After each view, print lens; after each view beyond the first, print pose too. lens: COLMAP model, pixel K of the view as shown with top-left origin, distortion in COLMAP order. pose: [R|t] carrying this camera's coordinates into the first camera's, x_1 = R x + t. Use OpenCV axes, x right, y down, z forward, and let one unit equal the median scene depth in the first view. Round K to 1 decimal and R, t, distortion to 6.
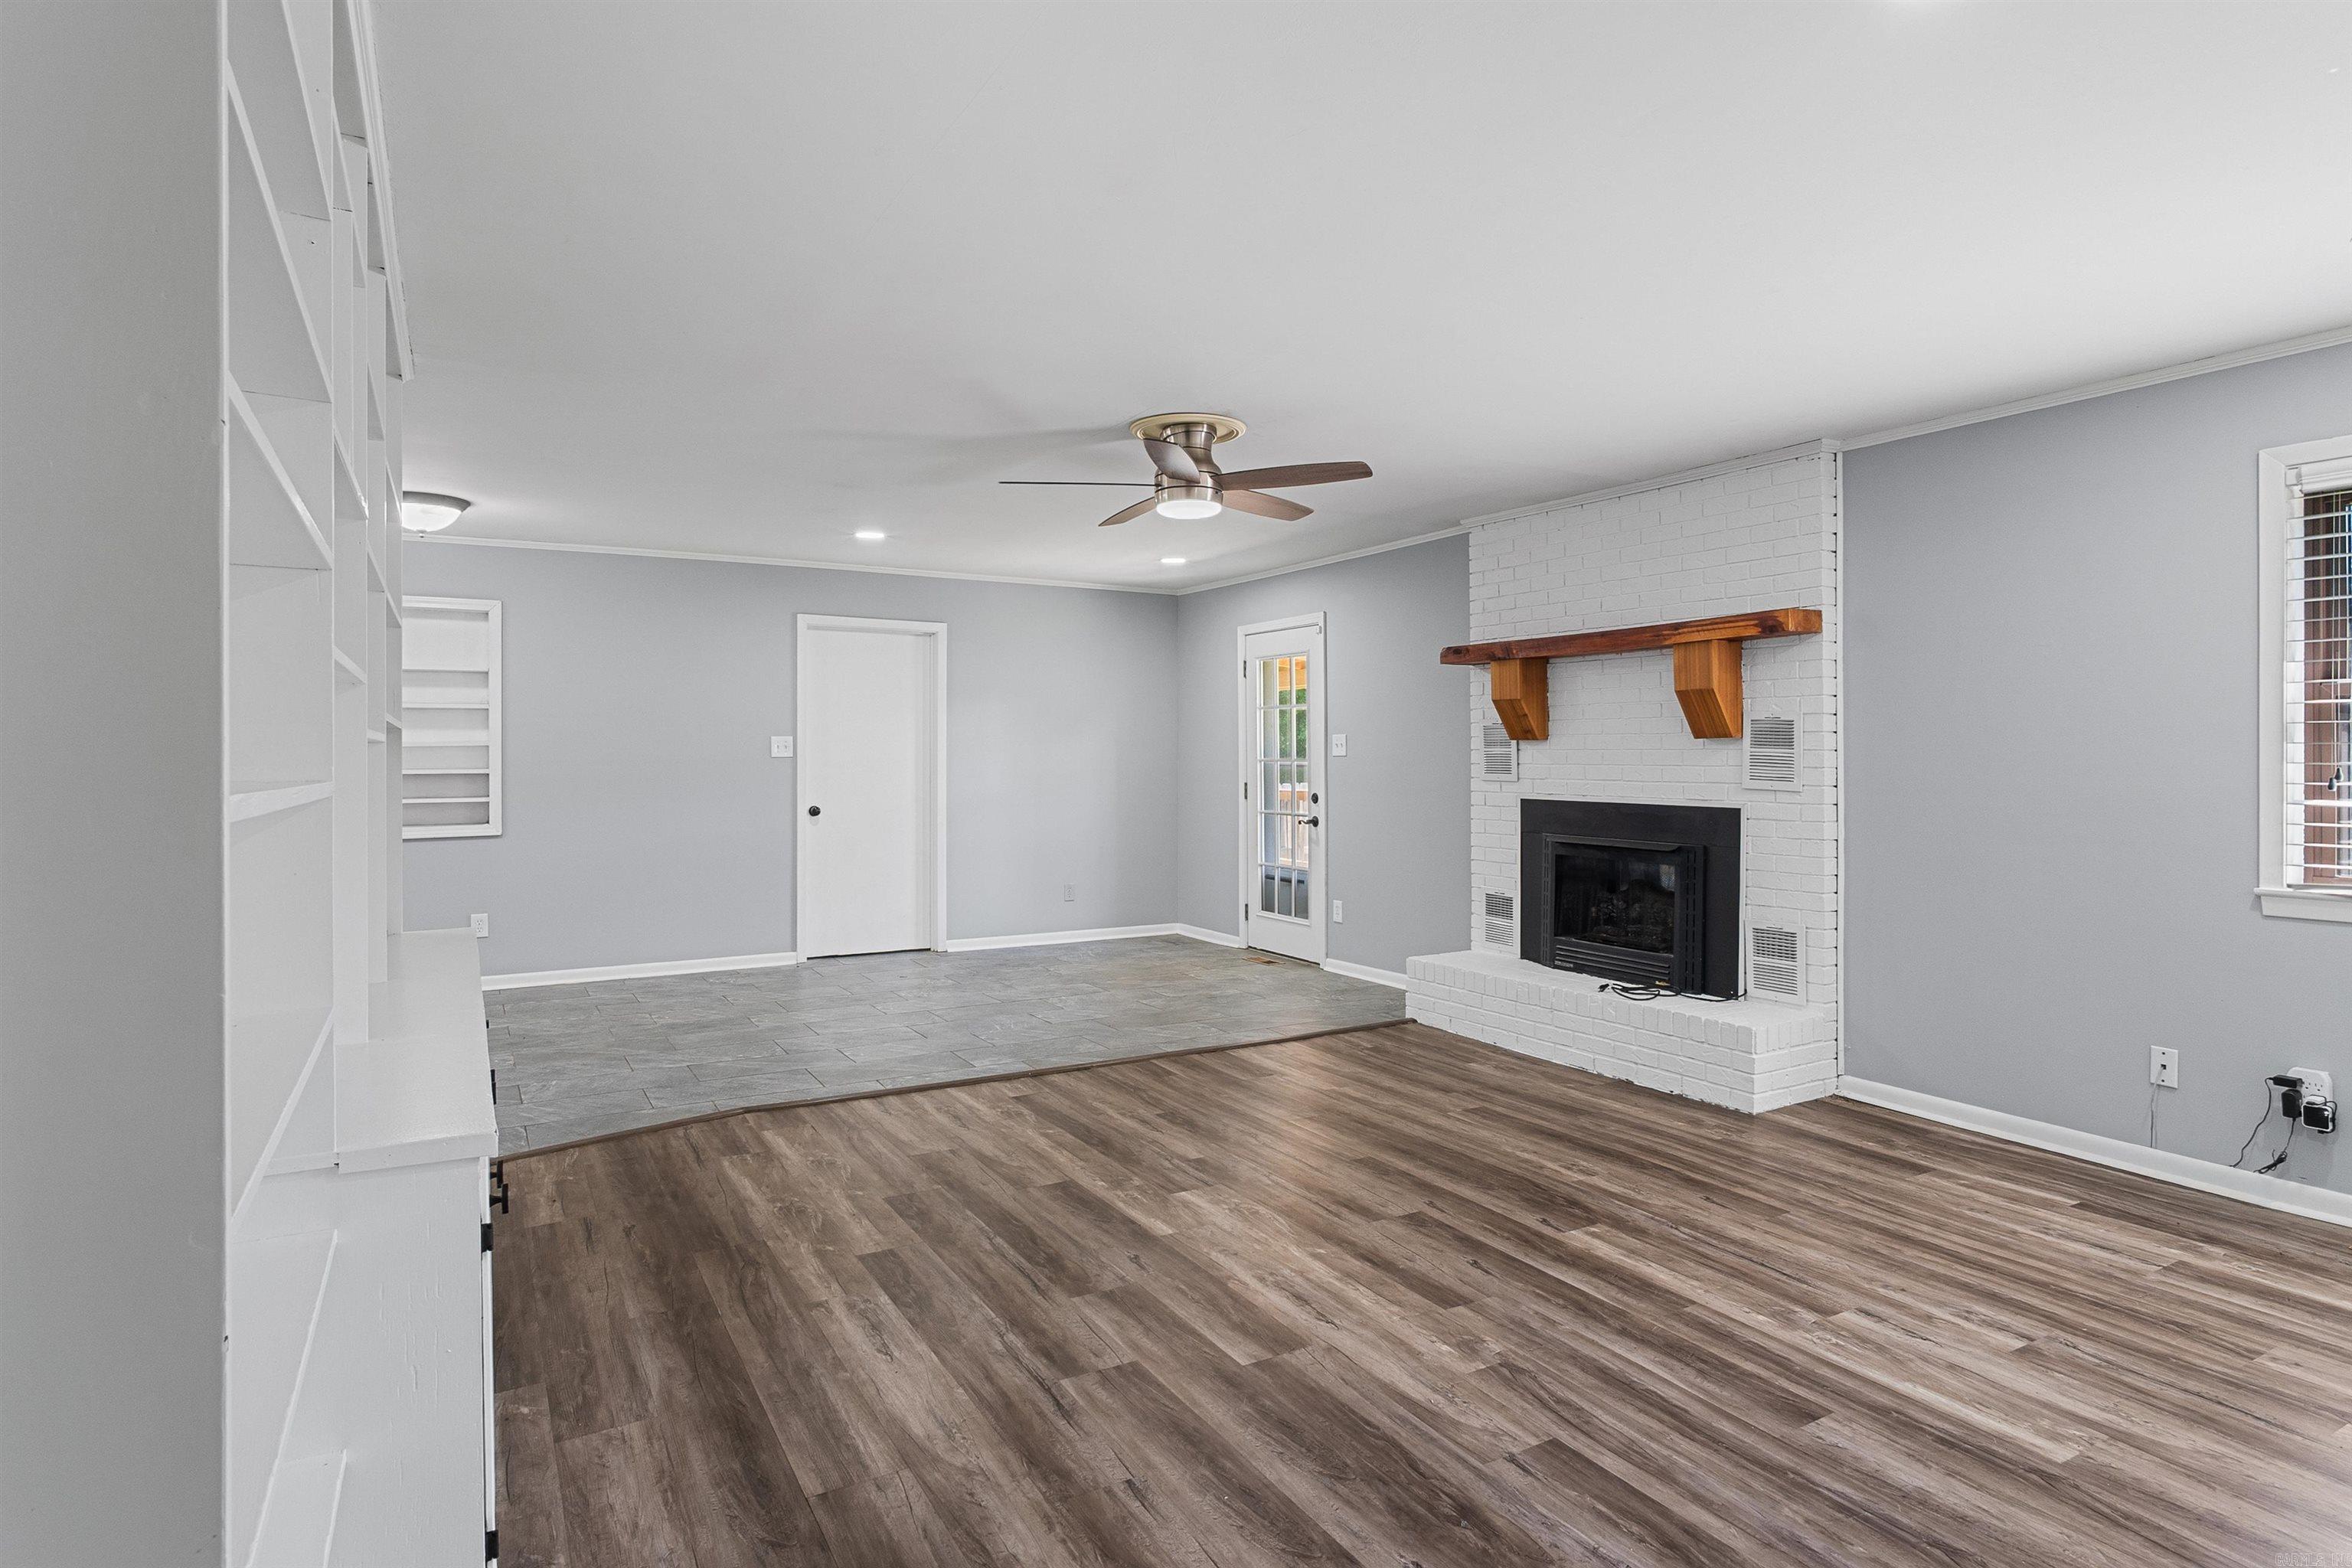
lens RADIAL K [[1257.0, 0, 1191.6], [0, 1257.0, 762.0], [0, 0, 1]] dist [-0.017175, 0.010996]
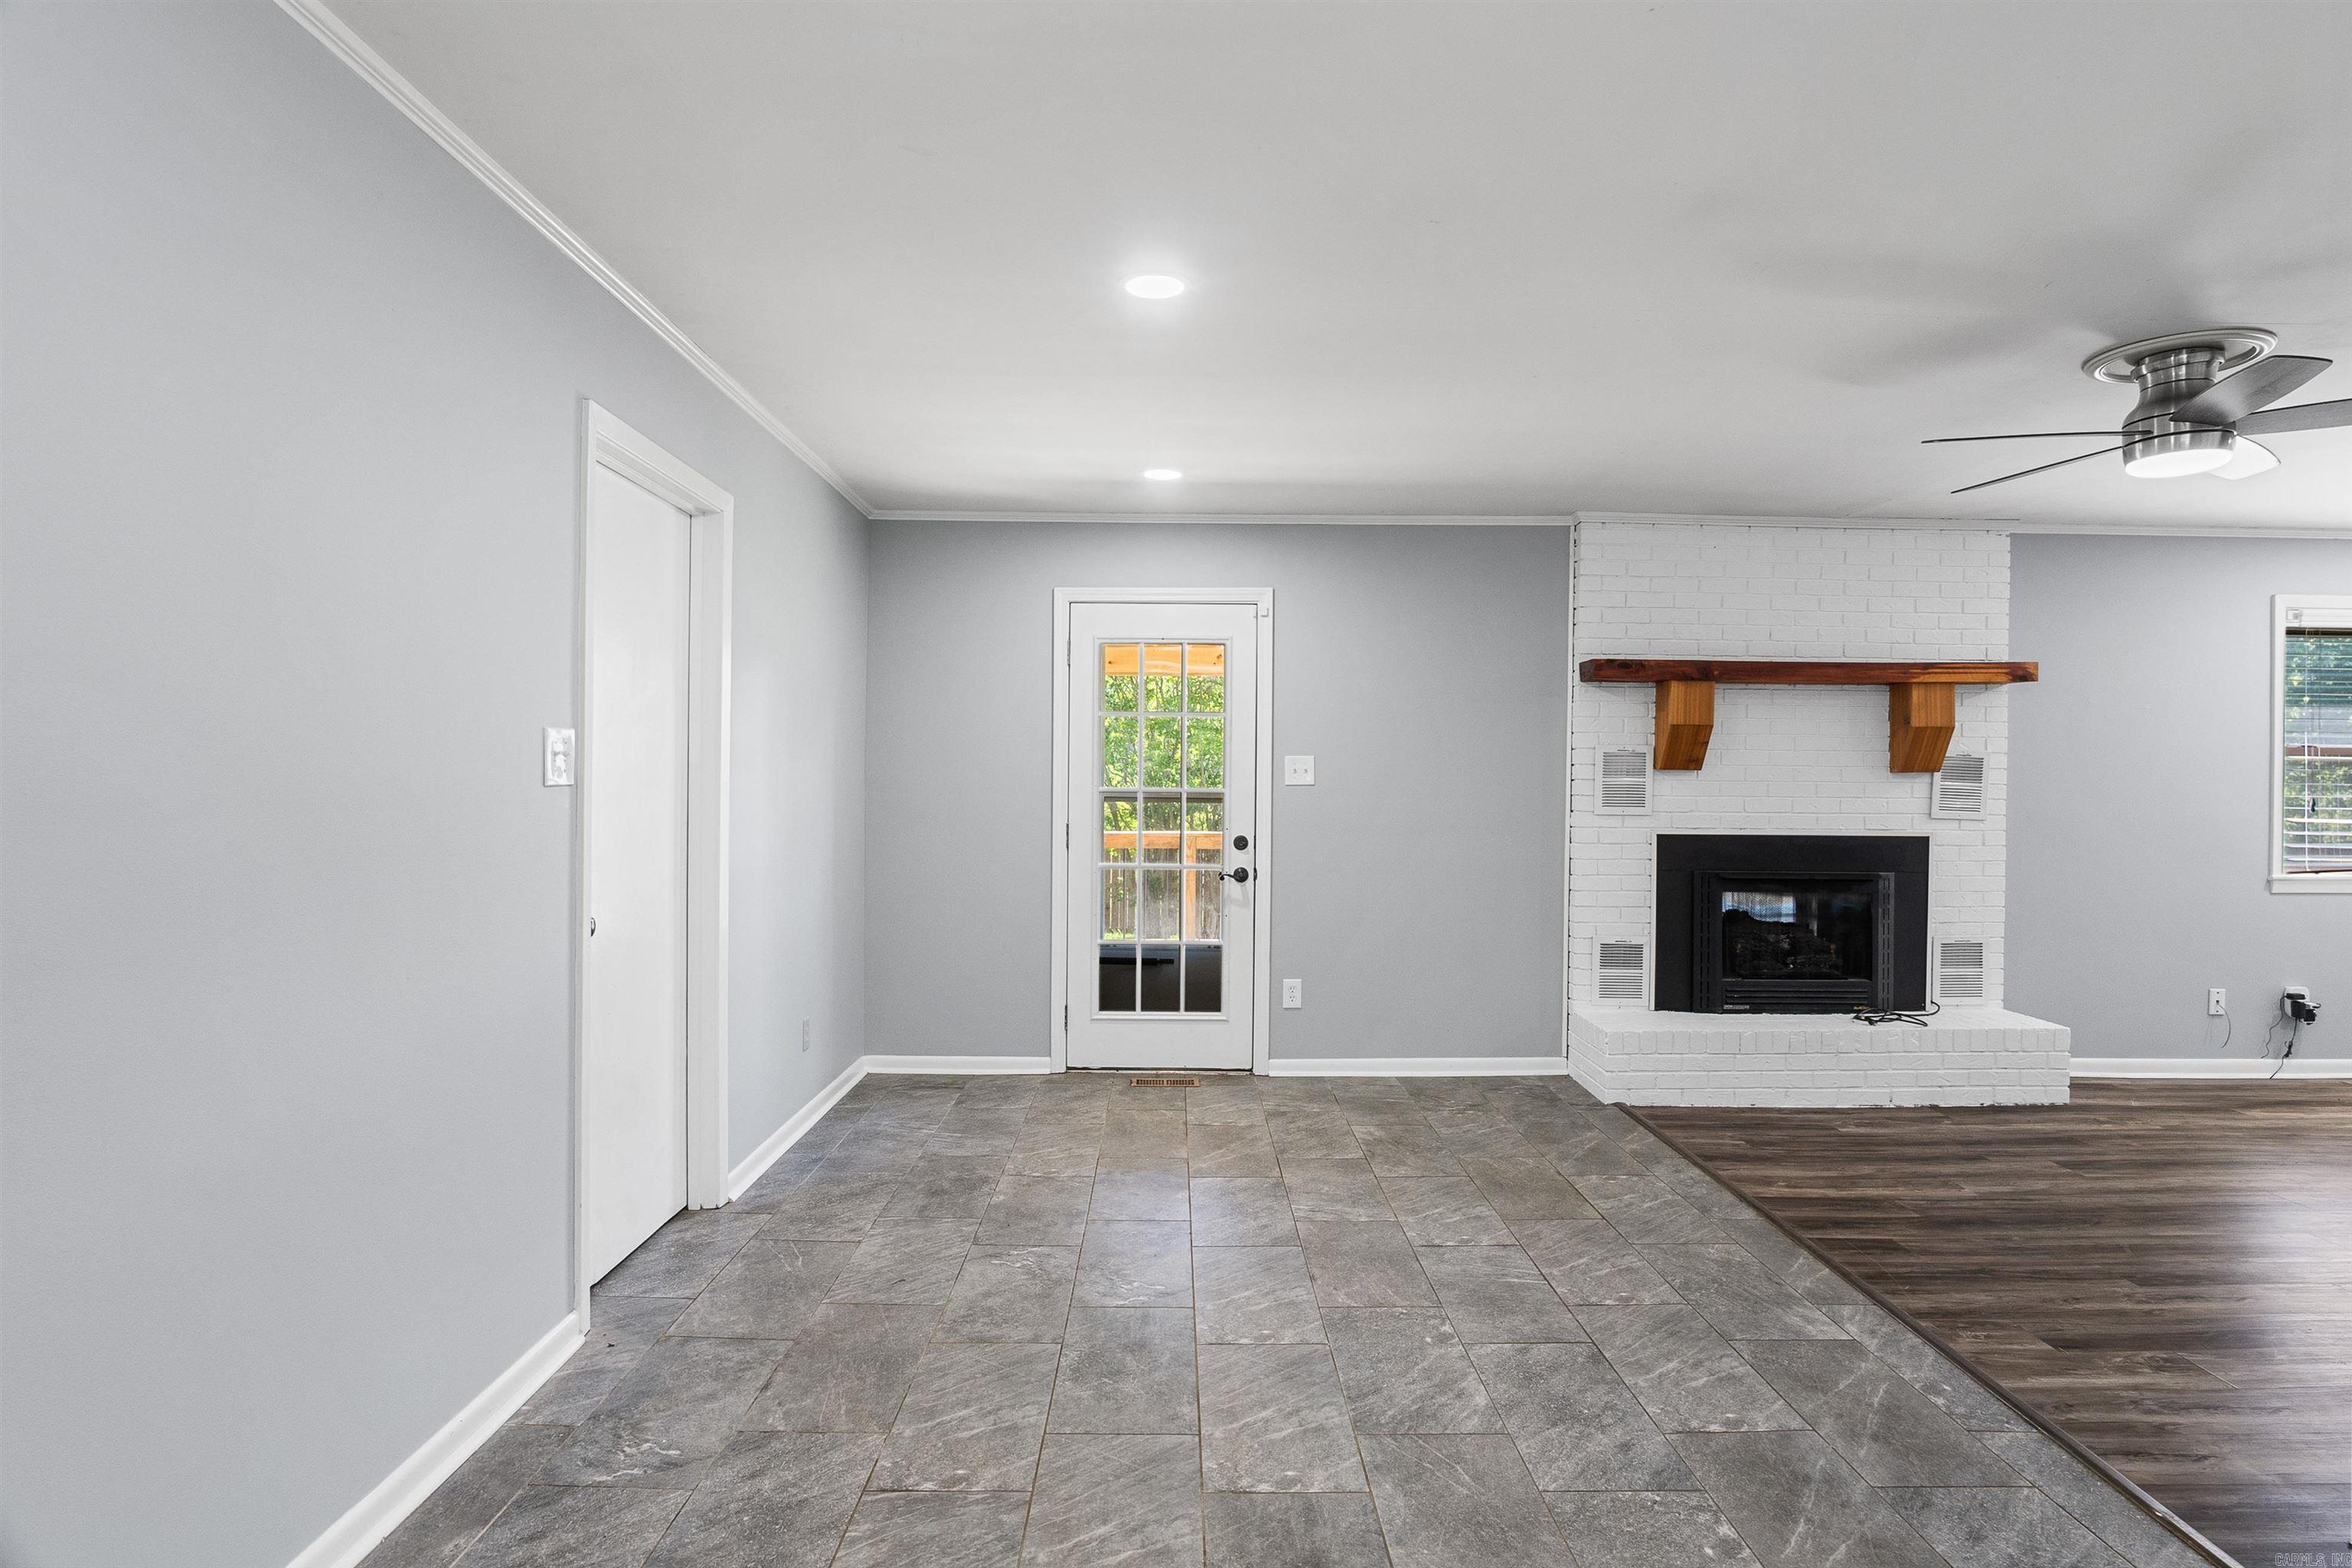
lens RADIAL K [[1259.5, 0, 1186.4], [0, 1259.5, 788.8], [0, 0, 1]] dist [-0.037716, 0.012441]
pose [[0.500690, -0.001632, 0.865625, -0.827876], [-0.002094, 0.999993, 0.003097, -0.006681], [-0.865624, -0.003363, 0.500683, 1.008435]]
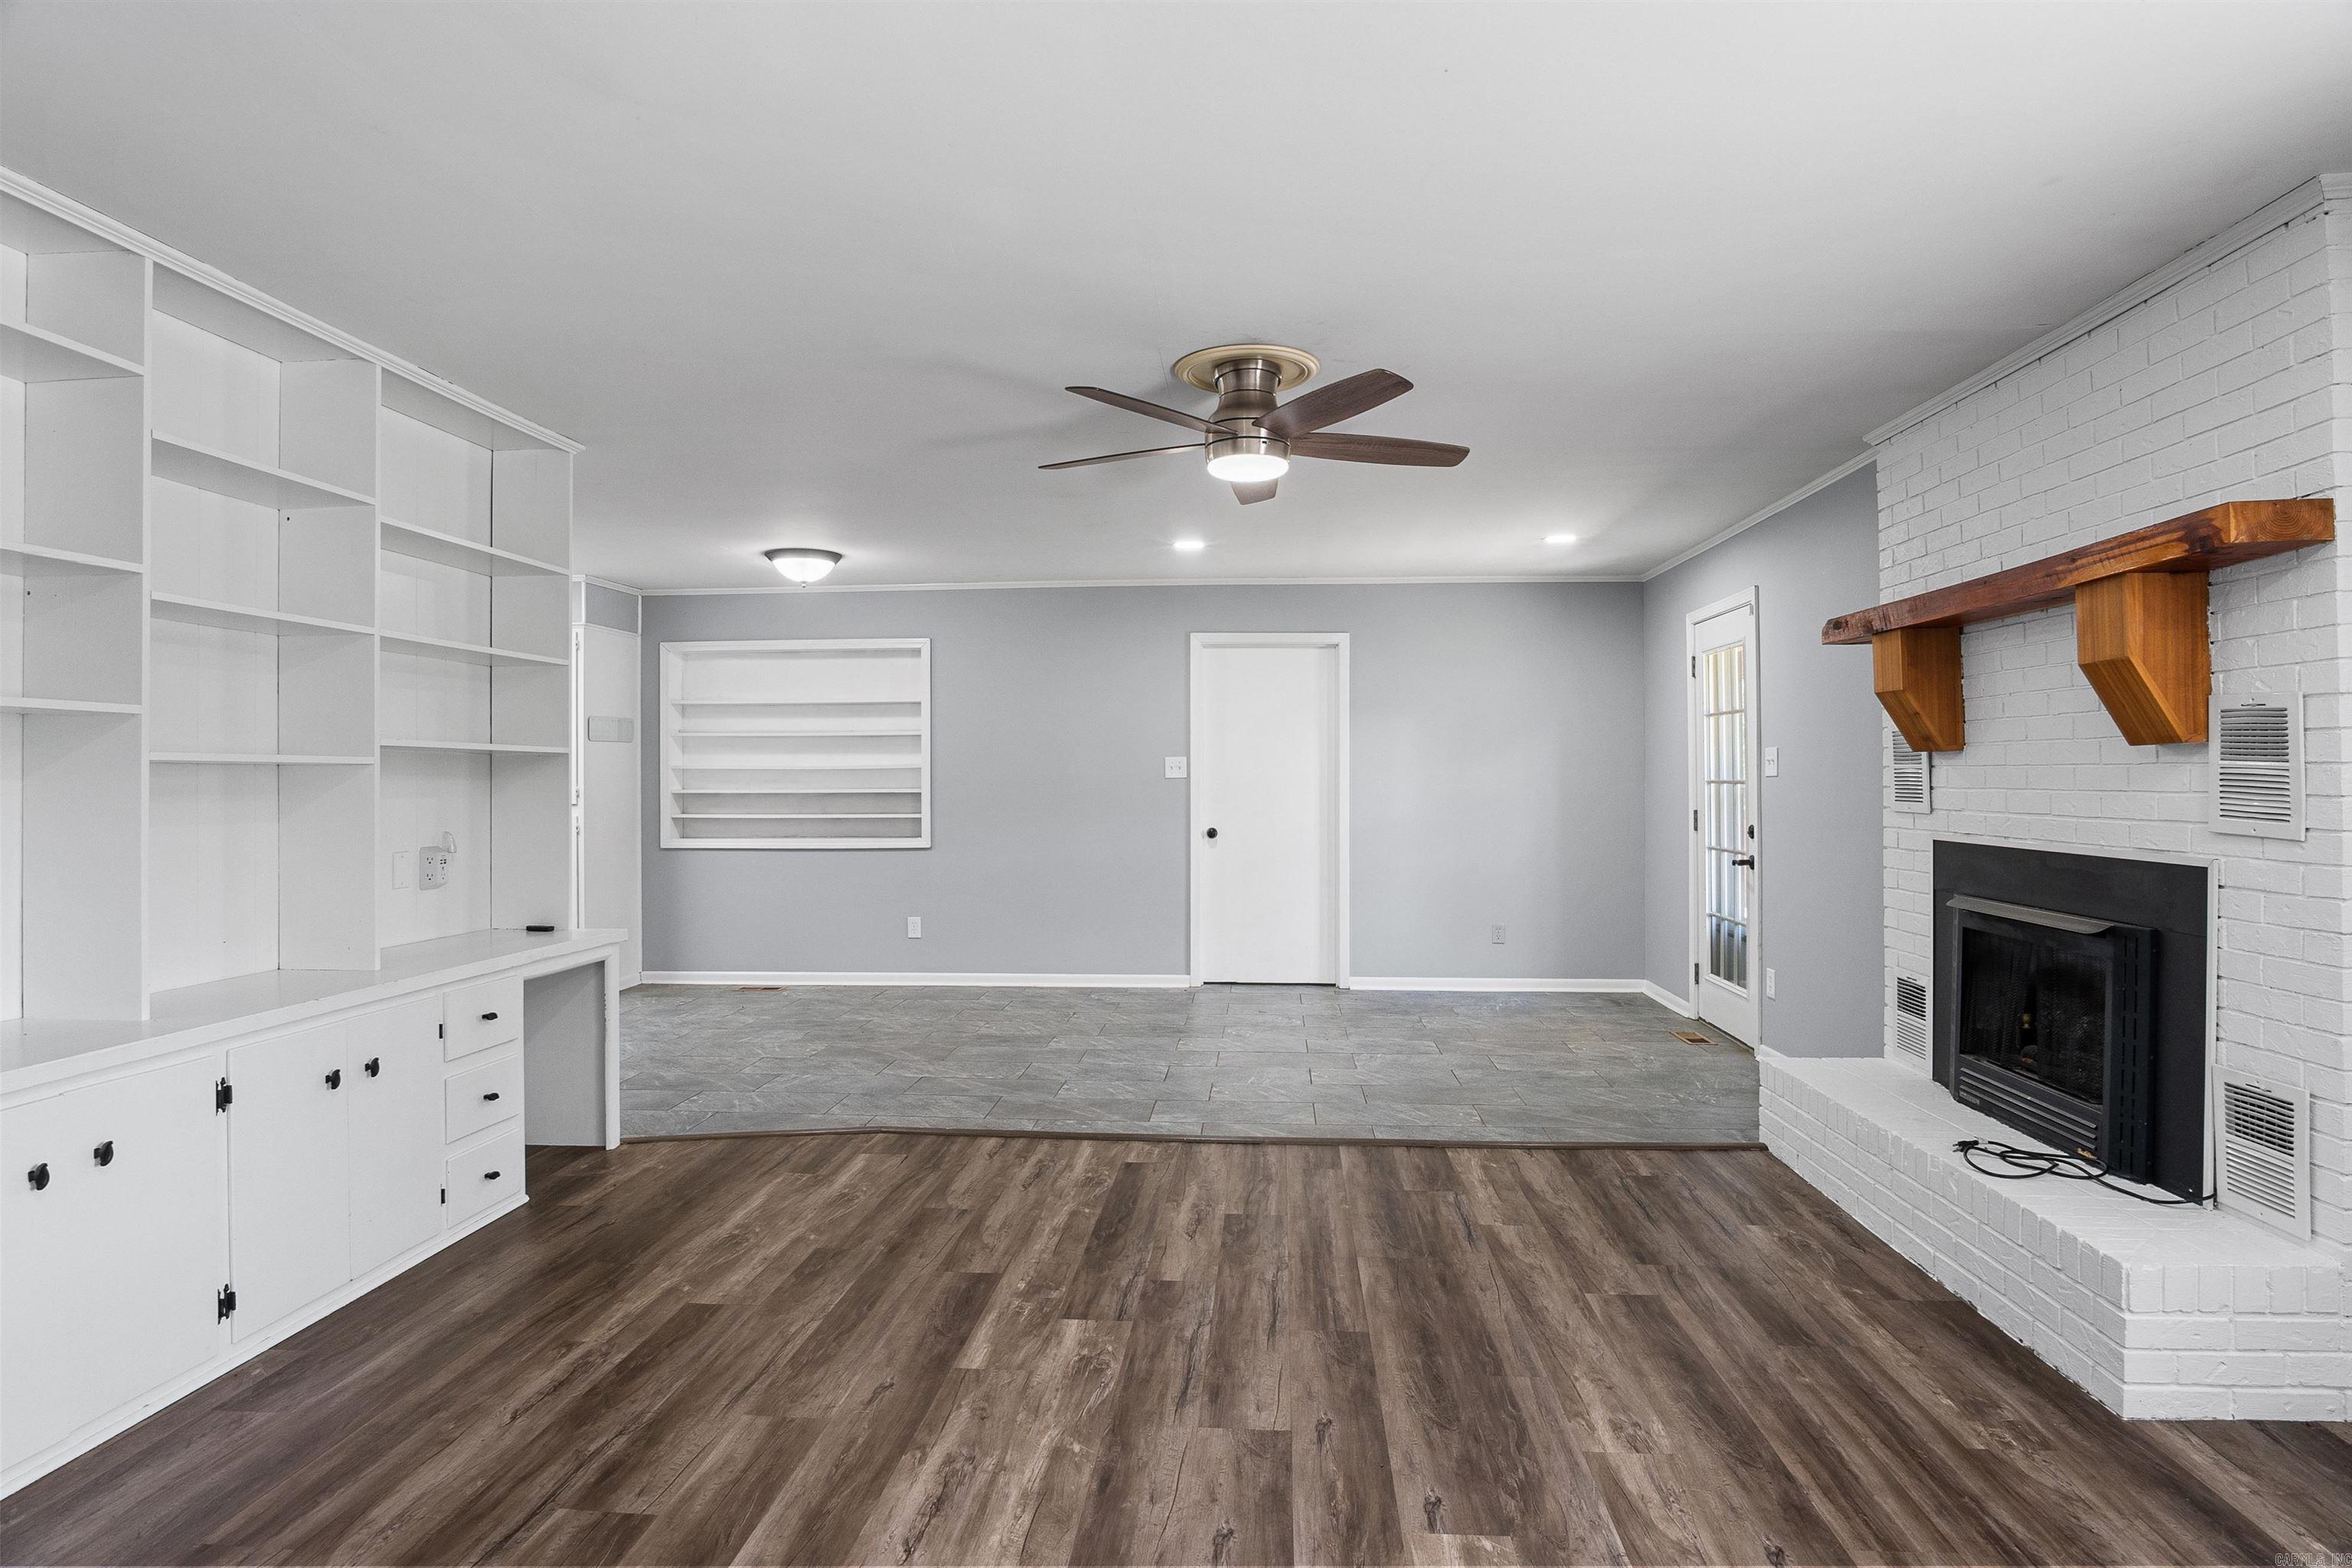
lens RADIAL K [[1256.1, 0, 1186.6], [0, 1256.1, 774.6], [0, 0, 1]] dist [-0.026286, 0.001878]
pose [[0.824582, -0.001871, -0.565740, 0.370021], [-0.002193, 0.999976, -0.006504, -0.000164], [0.565739, 0.006603, 0.824558, 0.279012]]
